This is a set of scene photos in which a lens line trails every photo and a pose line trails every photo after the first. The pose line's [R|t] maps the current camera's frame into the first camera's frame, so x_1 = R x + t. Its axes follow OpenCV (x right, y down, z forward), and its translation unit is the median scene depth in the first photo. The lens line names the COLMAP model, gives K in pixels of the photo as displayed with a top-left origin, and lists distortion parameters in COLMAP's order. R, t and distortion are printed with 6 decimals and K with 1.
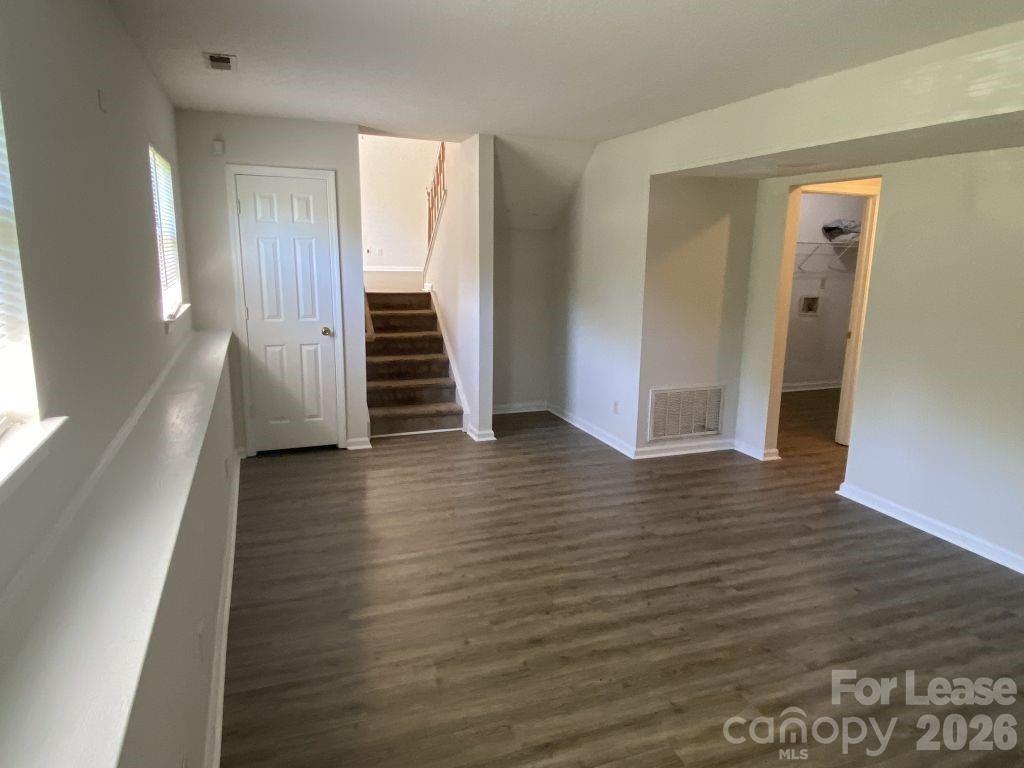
lens RADIAL K [[659.7, 0, 514.3], [0, 659.7, 381.6], [0, 0, 1]] dist [0.005919, -0.002723]
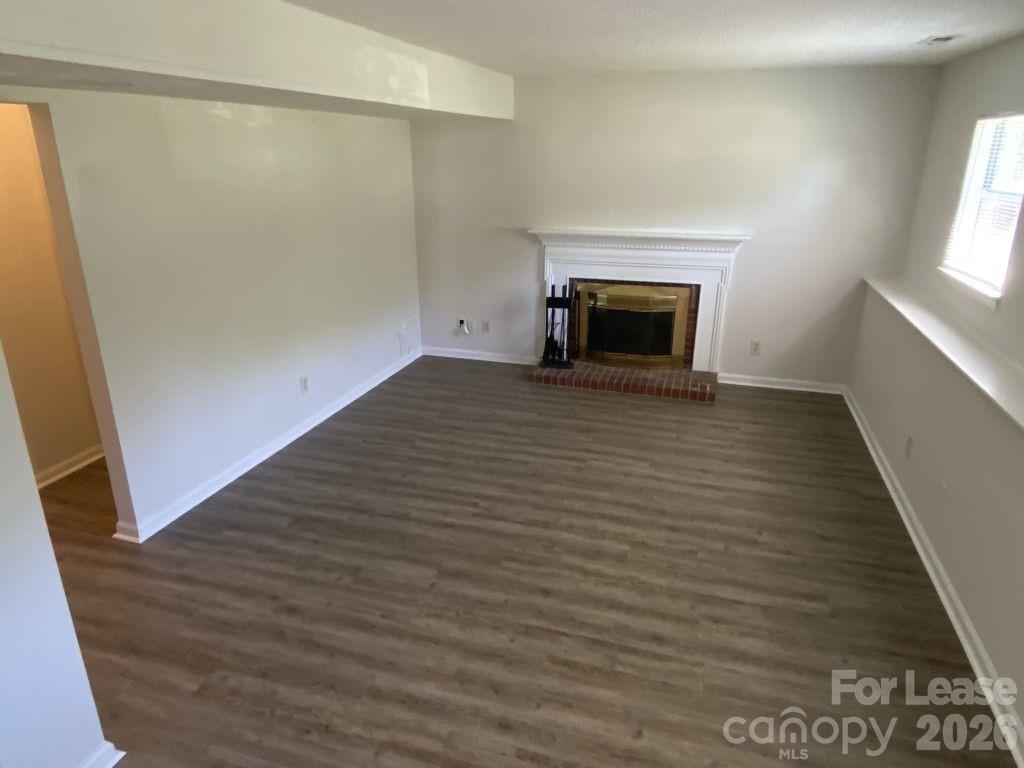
lens RADIAL K [[659.7, 0, 515.0], [0, 659.7, 388.6], [0, 0, 1]] dist [0.005919, -0.002723]
pose [[-0.794294, -0.220693, 0.566031, -0.329749], [0.108649, 0.865067, 0.489750, -0.424344], [-0.597739, 0.450504, -0.663140, 1.620788]]
